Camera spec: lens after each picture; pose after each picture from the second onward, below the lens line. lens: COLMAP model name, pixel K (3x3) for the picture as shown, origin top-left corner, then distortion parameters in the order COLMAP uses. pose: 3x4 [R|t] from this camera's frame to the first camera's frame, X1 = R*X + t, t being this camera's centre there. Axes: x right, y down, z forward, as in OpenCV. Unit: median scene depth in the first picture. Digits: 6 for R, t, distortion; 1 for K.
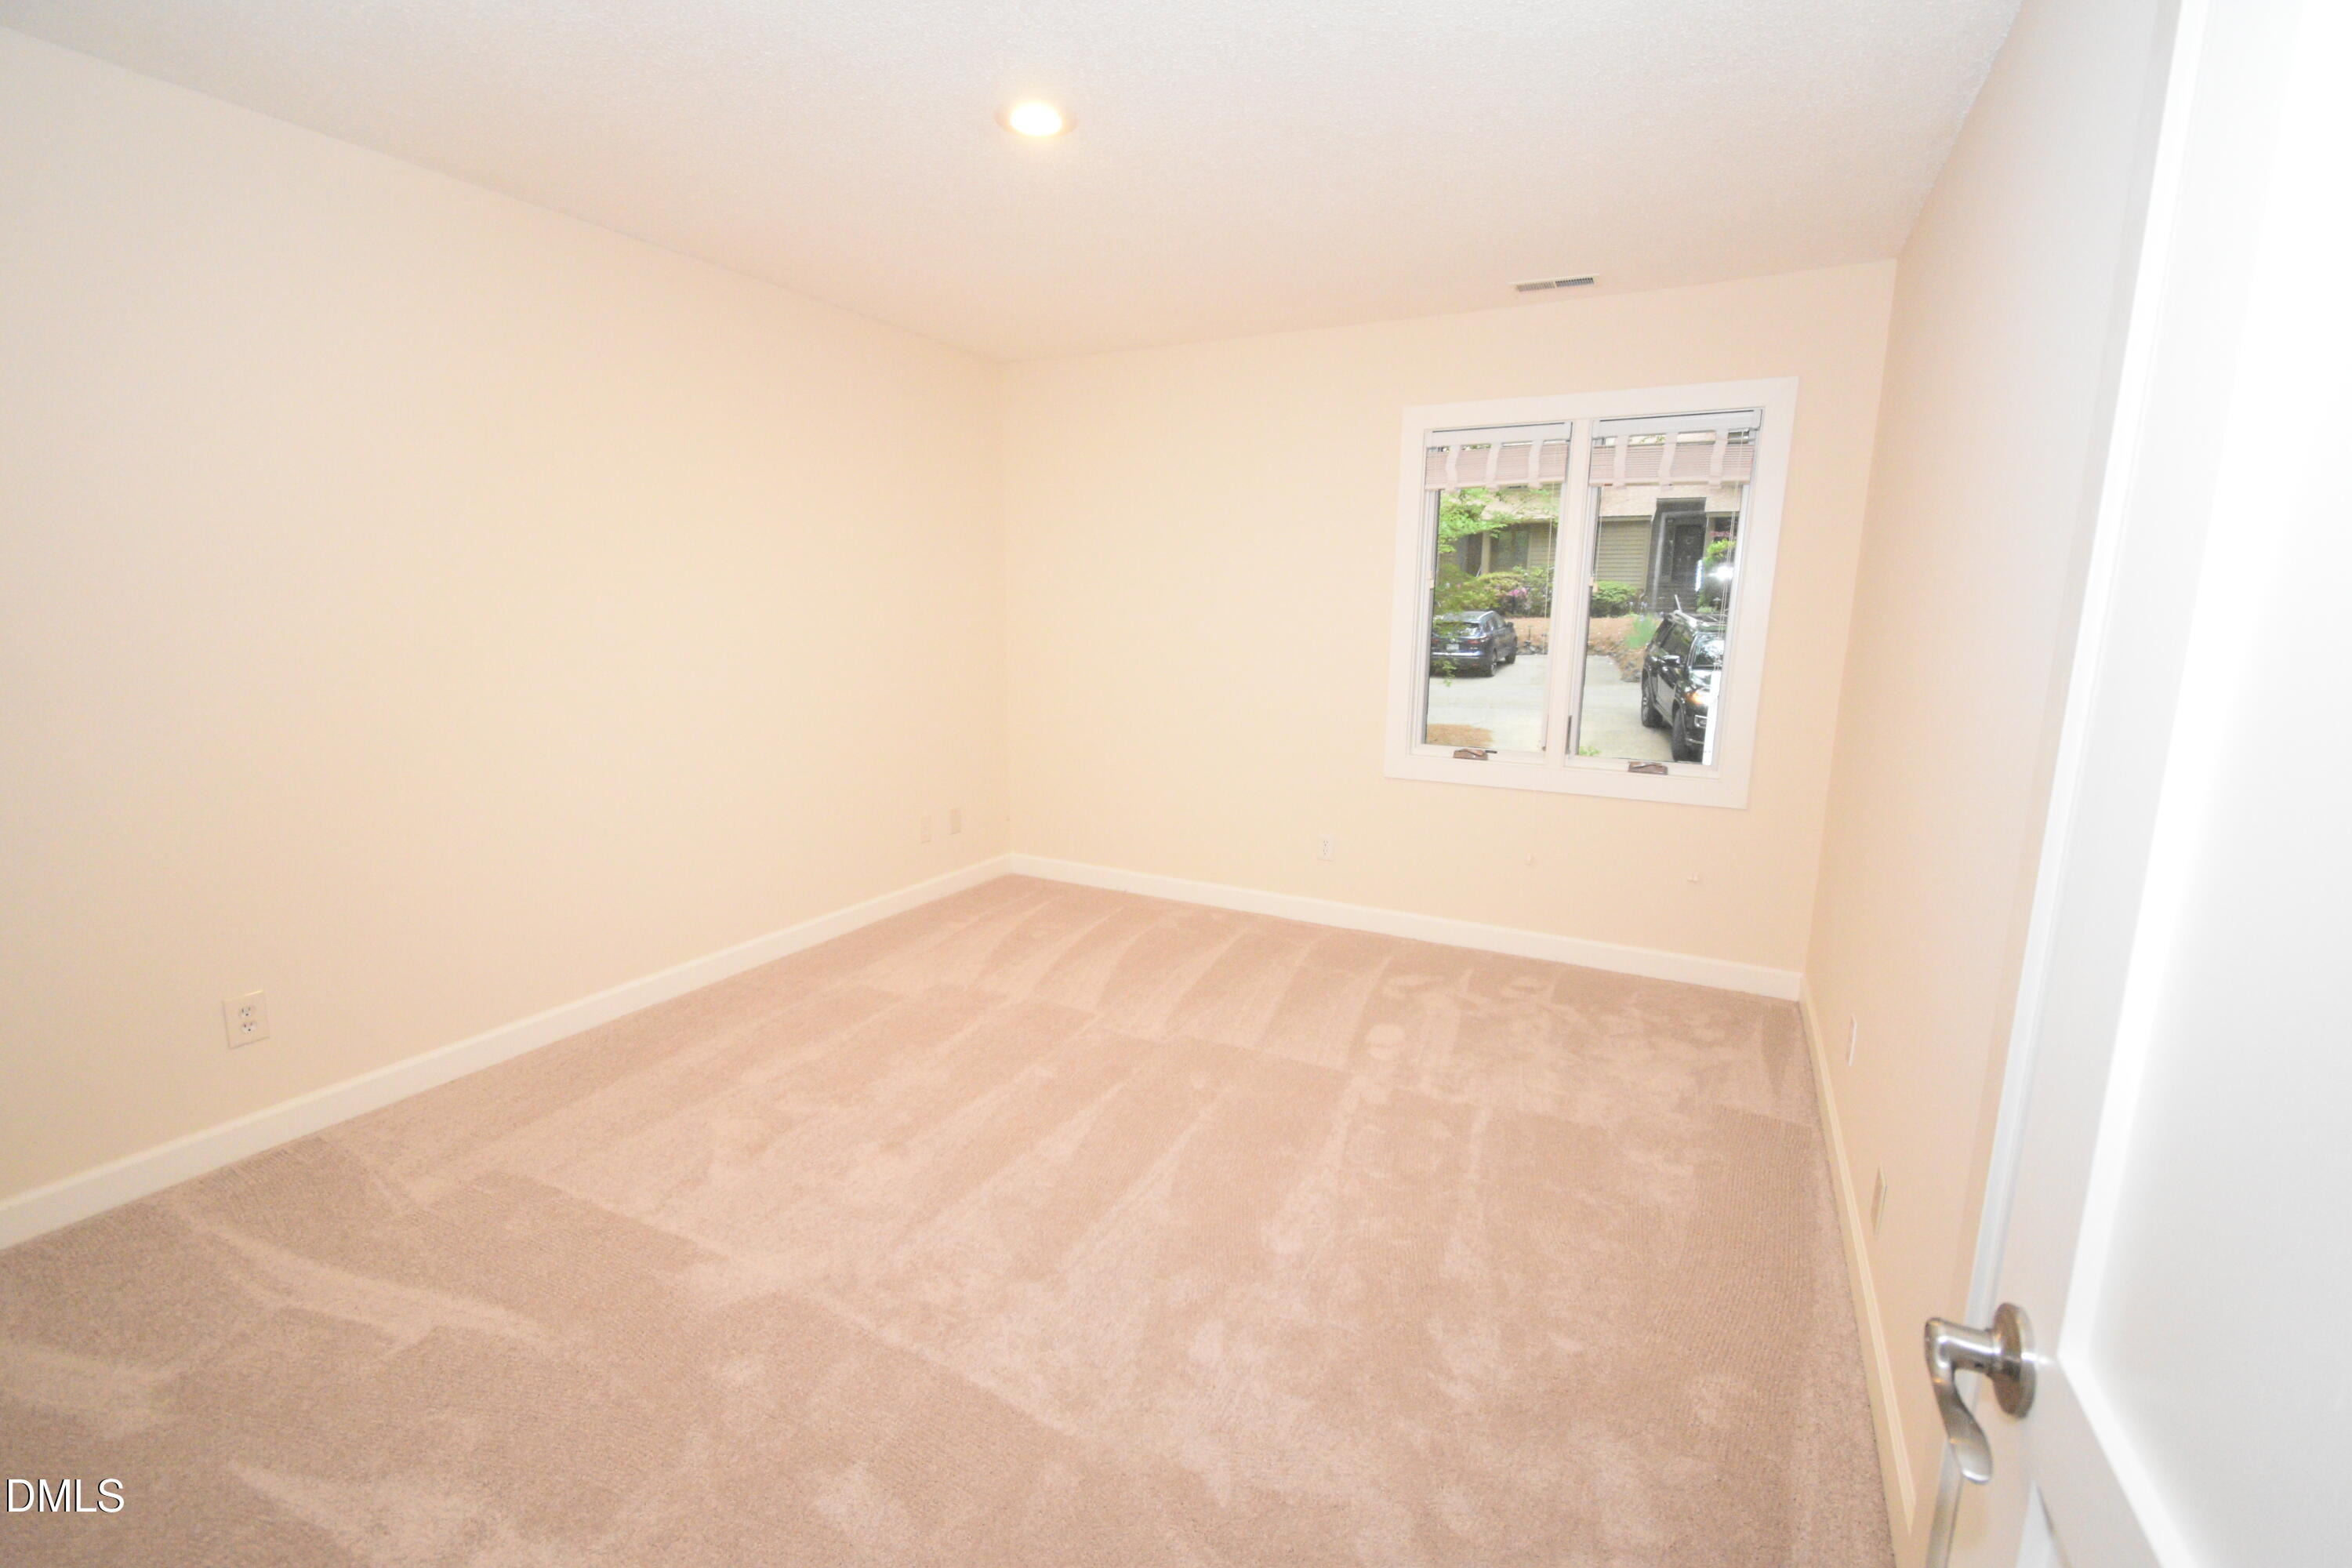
lens RADIAL K [[1032.6, 0, 1162.0], [0, 1032.6, 783.3], [0, 0, 1]] dist [0.008928, -0.004783]
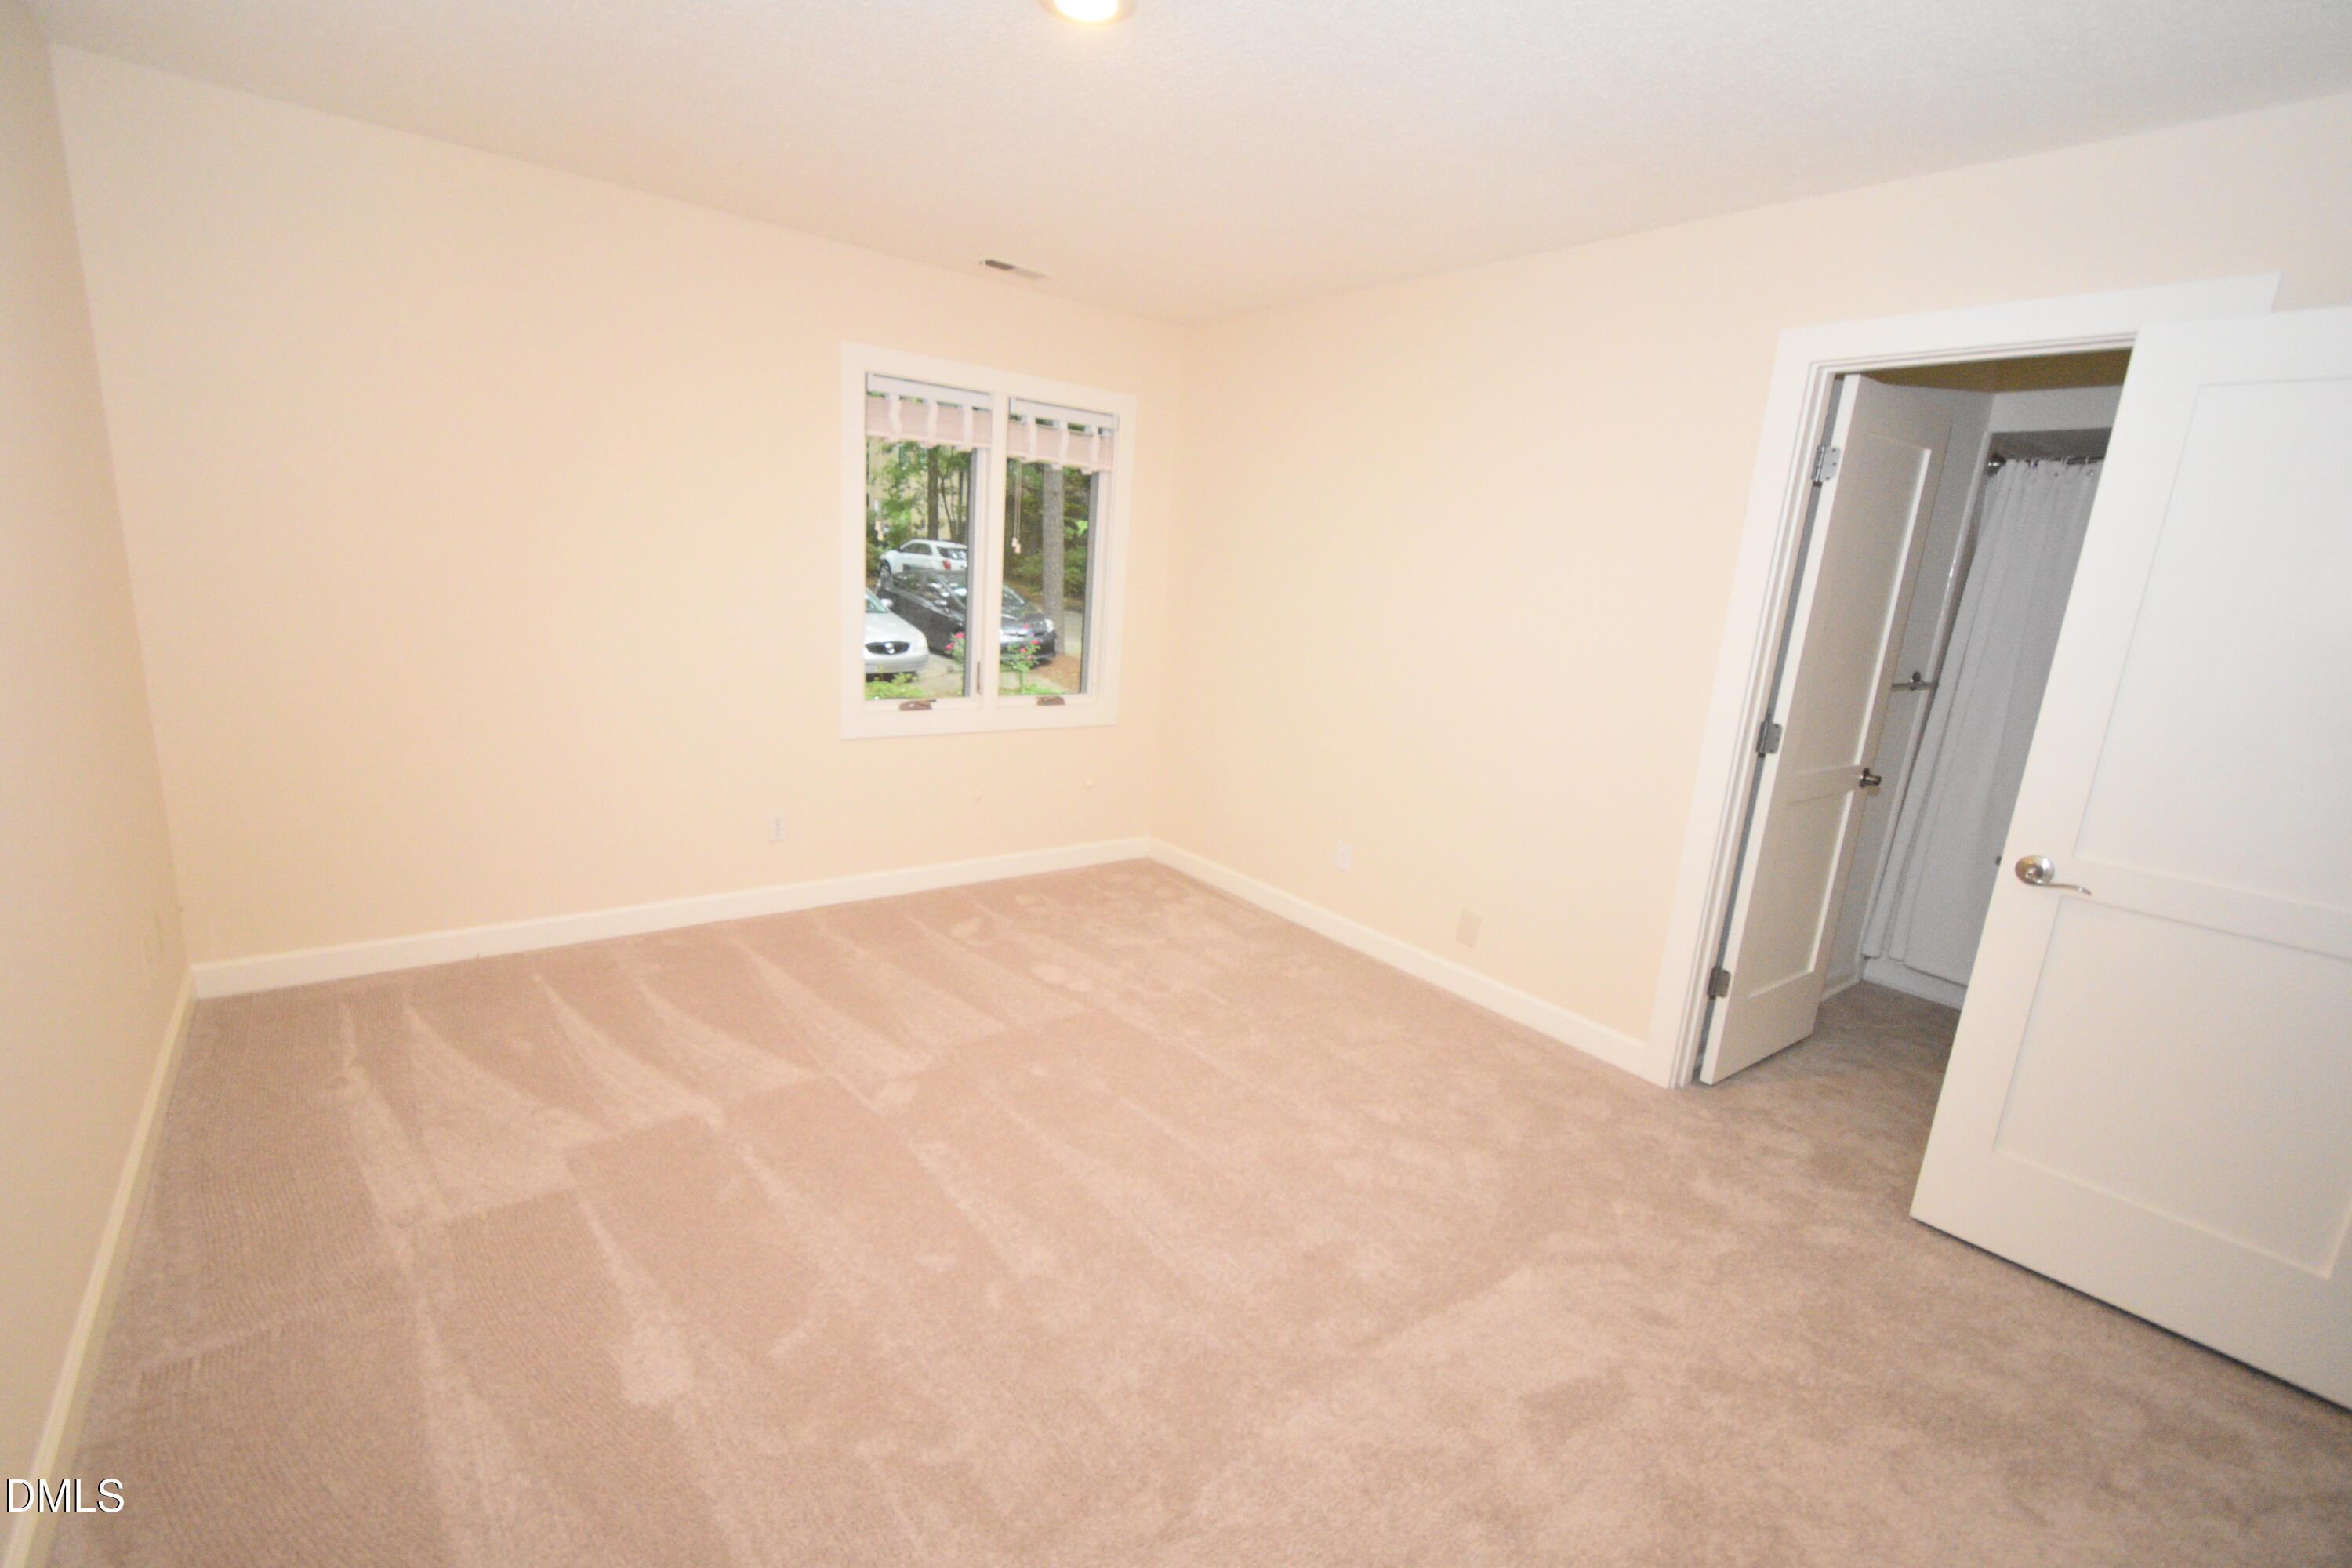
lens RADIAL K [[1032.6, 0, 1172.2], [0, 1032.6, 784.2], [0, 0, 1]] dist [0.008928, -0.004783]
pose [[0.415224, -0.176717, 0.892390, -0.576562], [0.098997, 0.983903, 0.148776, -0.086337], [-0.904317, 0.026568, 0.426035, 0.369808]]
